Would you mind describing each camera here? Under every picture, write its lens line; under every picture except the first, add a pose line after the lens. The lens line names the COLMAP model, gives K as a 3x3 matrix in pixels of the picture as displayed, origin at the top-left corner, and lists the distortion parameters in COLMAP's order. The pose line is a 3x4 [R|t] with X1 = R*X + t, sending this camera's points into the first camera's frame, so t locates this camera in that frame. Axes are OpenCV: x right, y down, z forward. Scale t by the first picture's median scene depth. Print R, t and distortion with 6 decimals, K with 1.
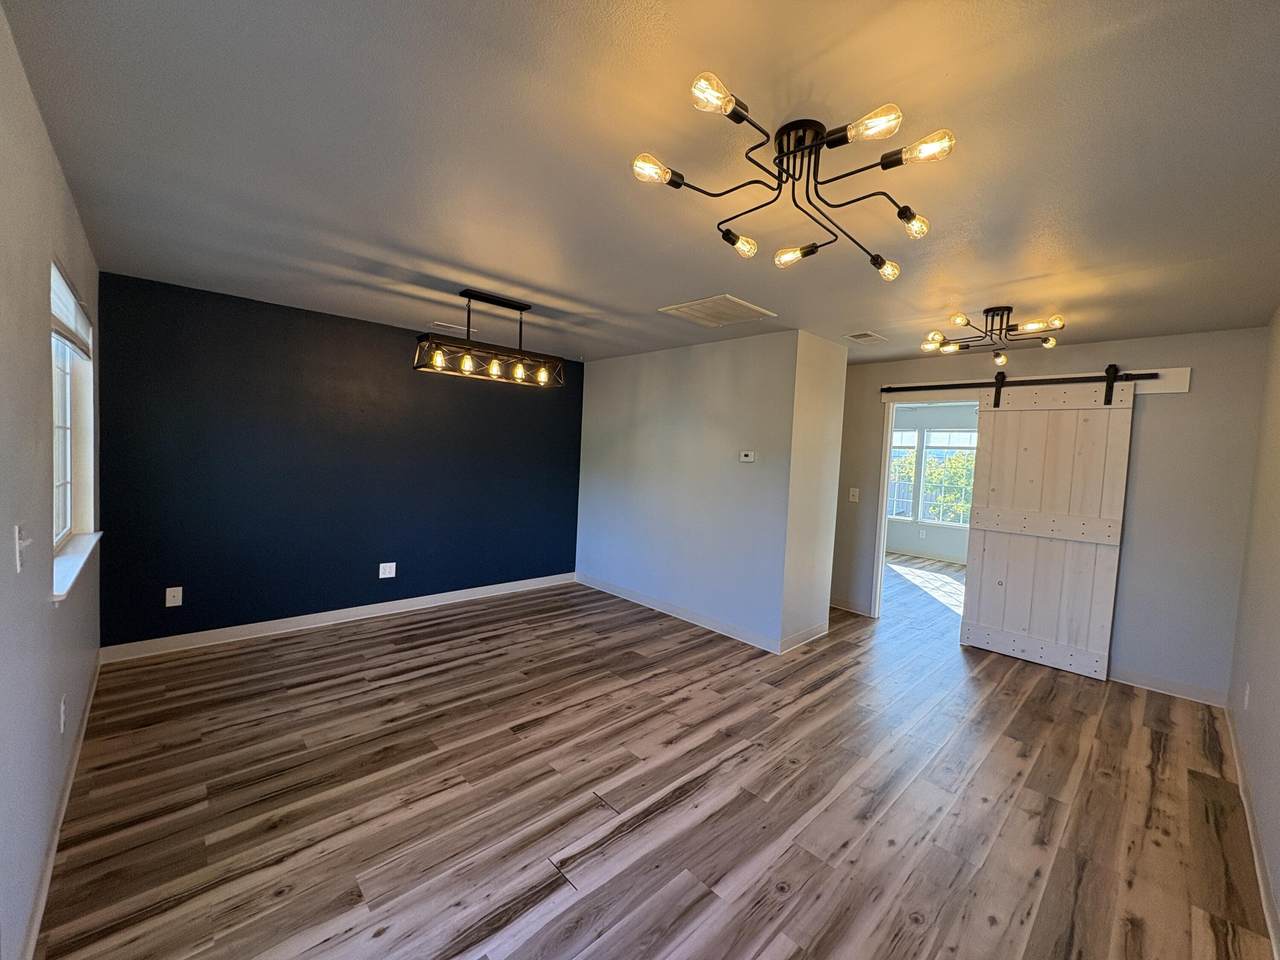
lens RADIAL K [[507.5, 0, 644.2], [0, 507.5, 474.1], [0, 0, 1]] dist [-0.001405, -0.000243]
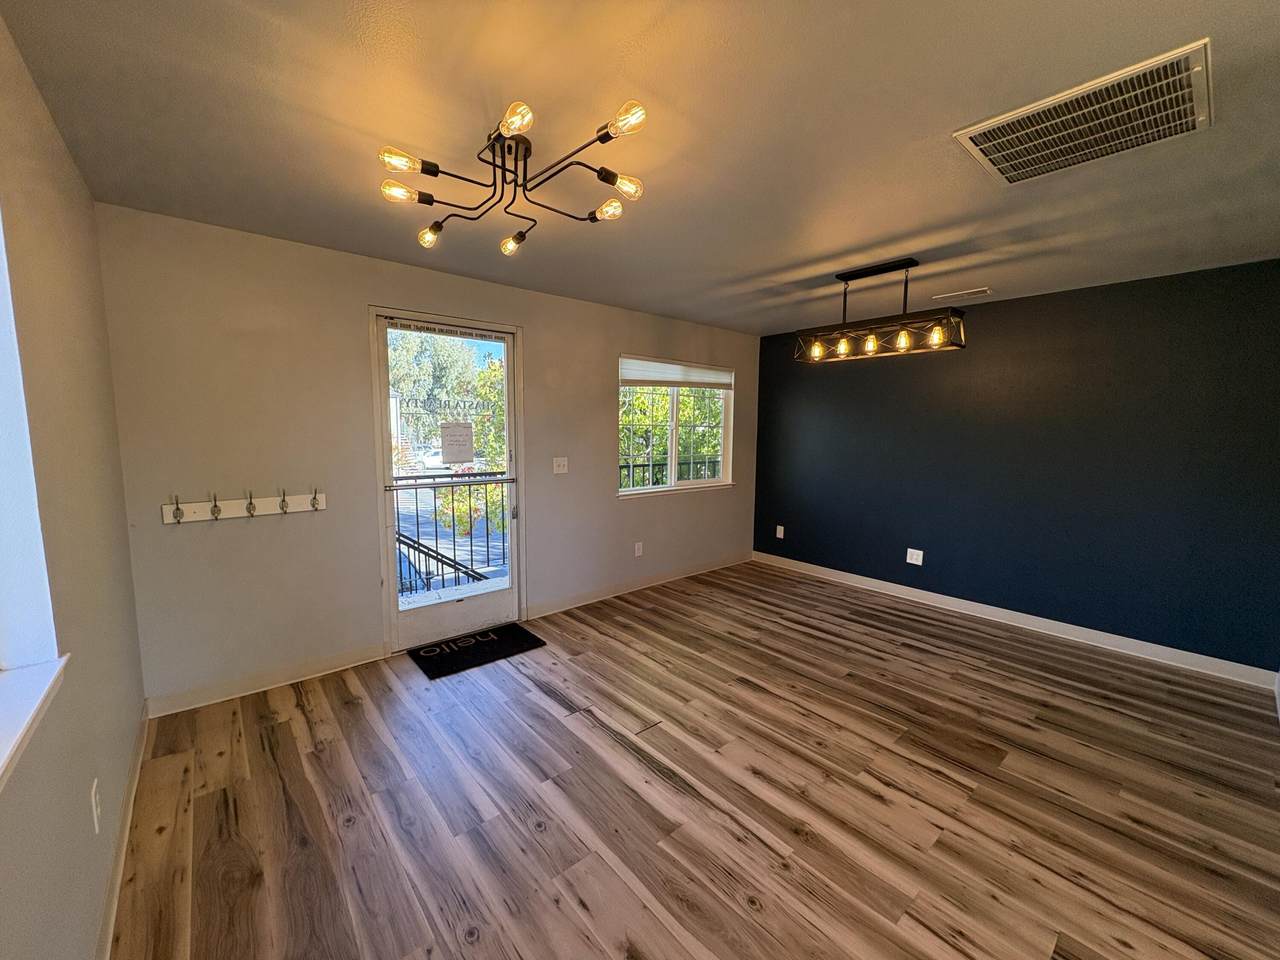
lens RADIAL K [[507.5, 0, 640.8], [0, 507.5, 481.6], [0, 0, 1]] dist [-0.001405, -0.000243]
pose [[-0.046730, 0.064007, -0.996855, 0.696626], [-0.055204, 0.996254, 0.066556, 0.003622], [0.997381, 0.058141, -0.043022, 0.658797]]
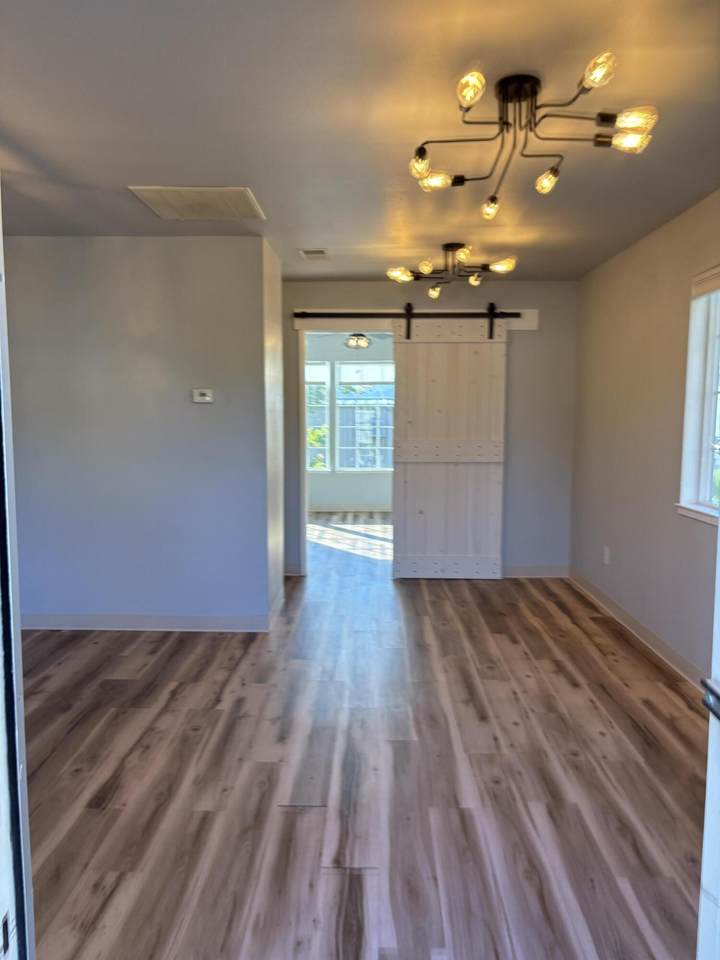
lens RADIAL K [[726.3, 0, 359.8], [0, 726.3, 481.5], [0, 0, 1]] dist [0.002217, 0.005425]
pose [[0.706404, -0.113888, 0.698586, -0.521757], [0.060789, 0.993085, 0.100429, -0.002896], [-0.705193, -0.028477, 0.708443, 0.060433]]
